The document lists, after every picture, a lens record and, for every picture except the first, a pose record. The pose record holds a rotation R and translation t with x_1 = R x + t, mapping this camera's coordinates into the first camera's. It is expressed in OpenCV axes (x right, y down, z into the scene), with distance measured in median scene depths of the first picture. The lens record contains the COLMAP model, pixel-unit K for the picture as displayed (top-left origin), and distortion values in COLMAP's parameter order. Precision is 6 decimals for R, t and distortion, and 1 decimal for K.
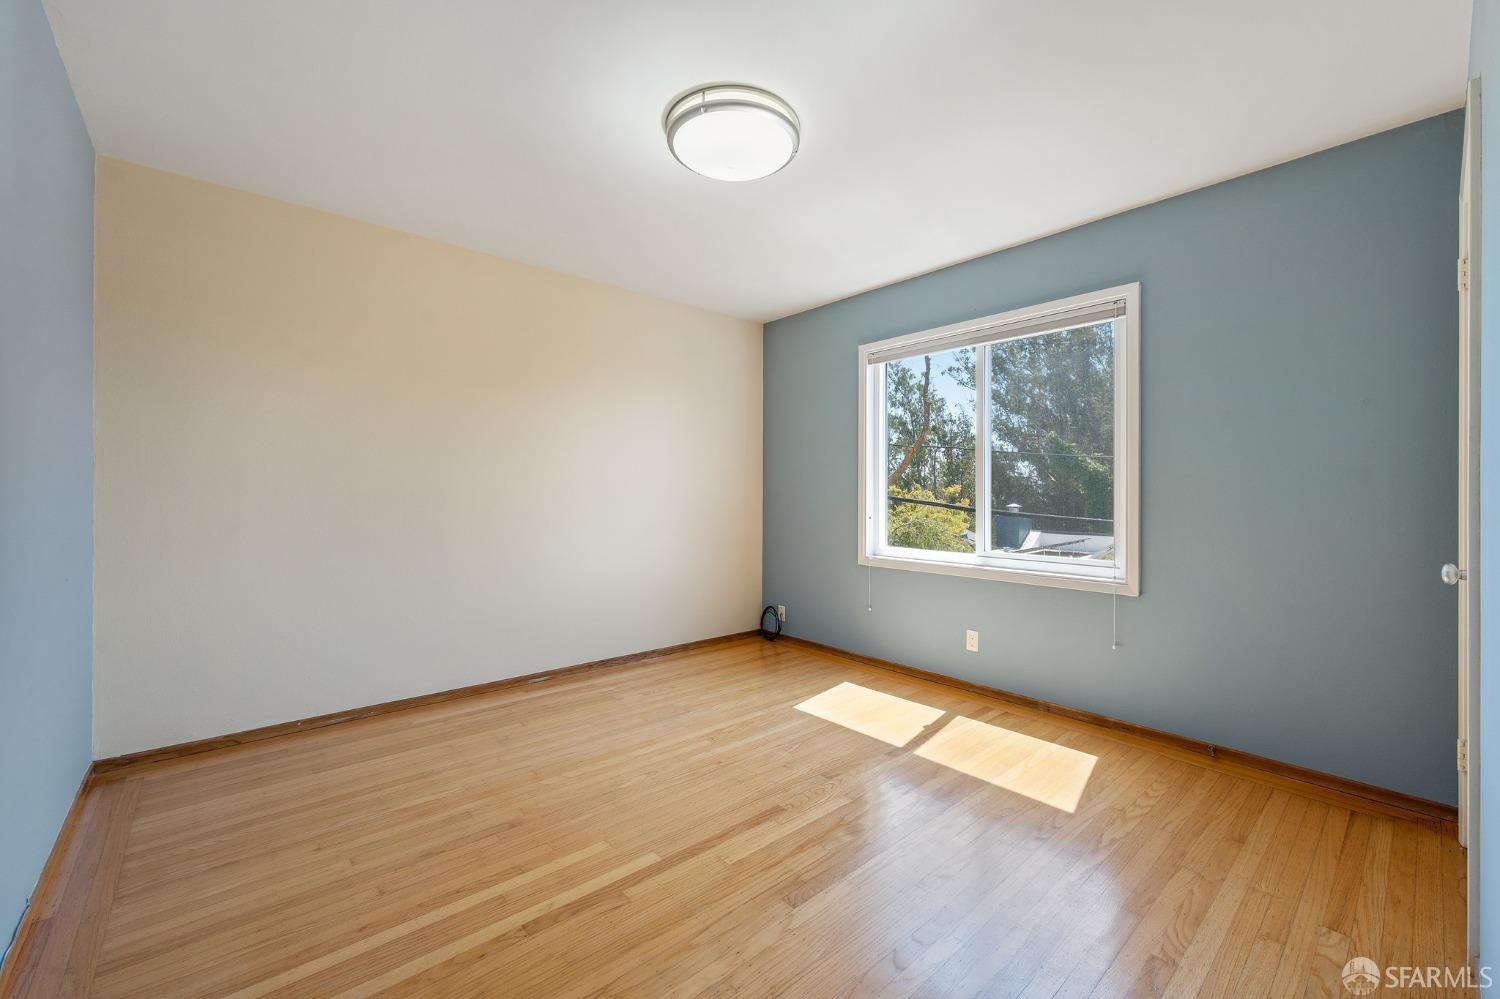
lens RADIAL K [[603.8, 0, 751.4], [0, 603.8, 498.9], [0, 0, 1]] dist [0.000731, -0.000302]
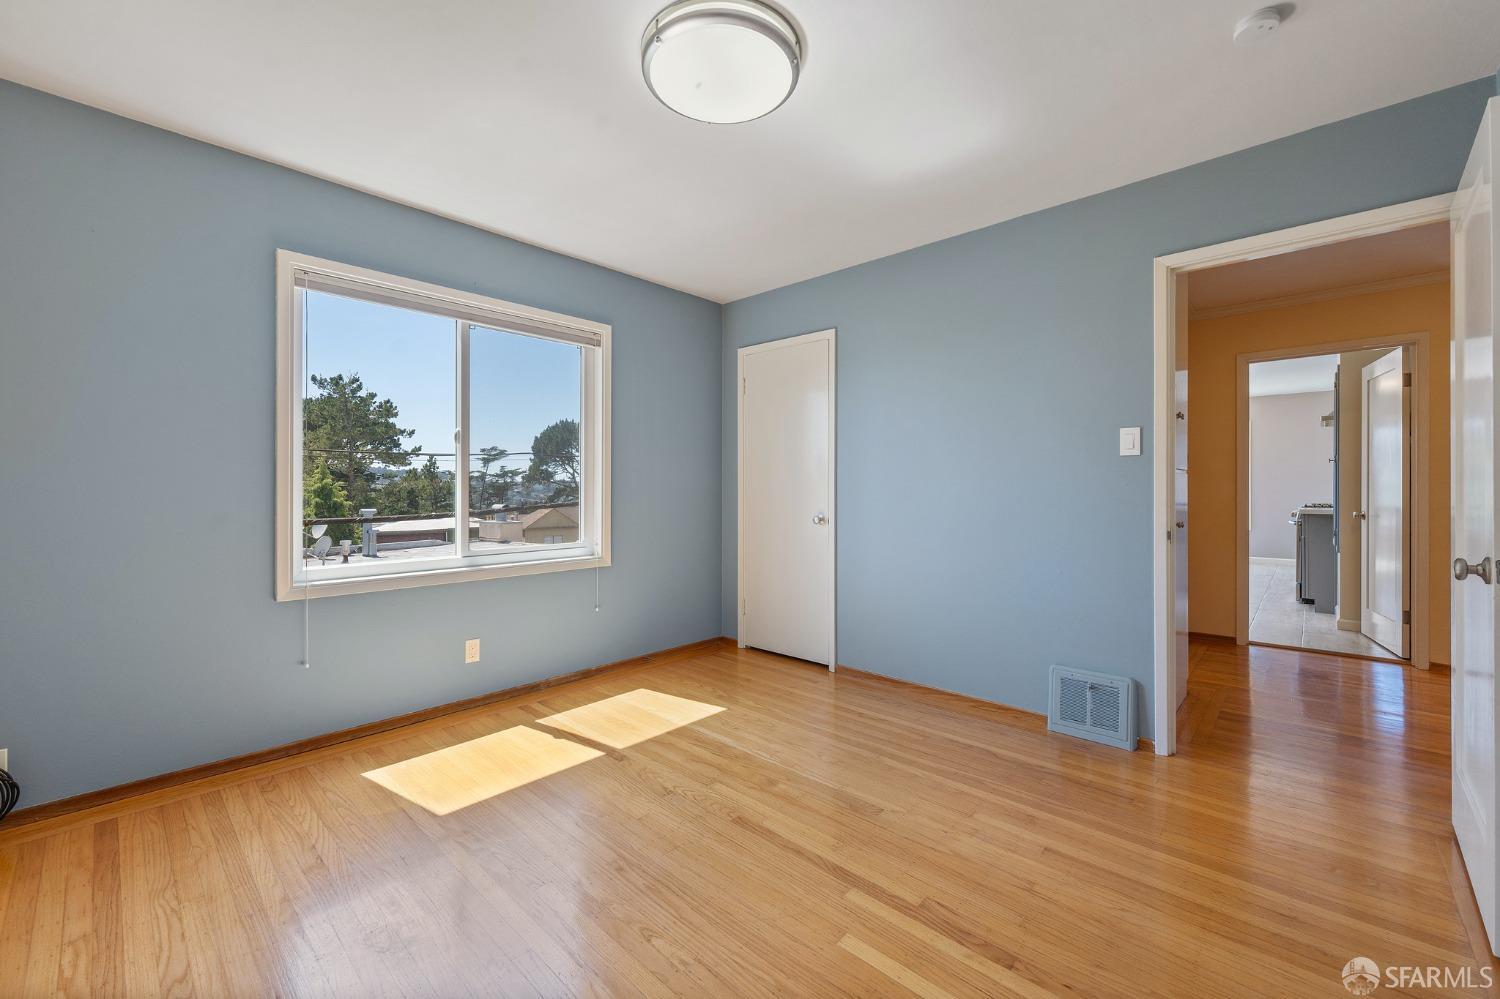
lens RADIAL K [[603.8, 0, 751.2], [0, 603.8, 486.5], [0, 0, 1]] dist [0.000731, -0.000302]
pose [[-0.098610, -0.003385, 0.995120, -0.671959], [0.006494, 0.999971, 0.004045, -0.012447], [-0.995105, 0.006861, -0.098585, 0.797331]]
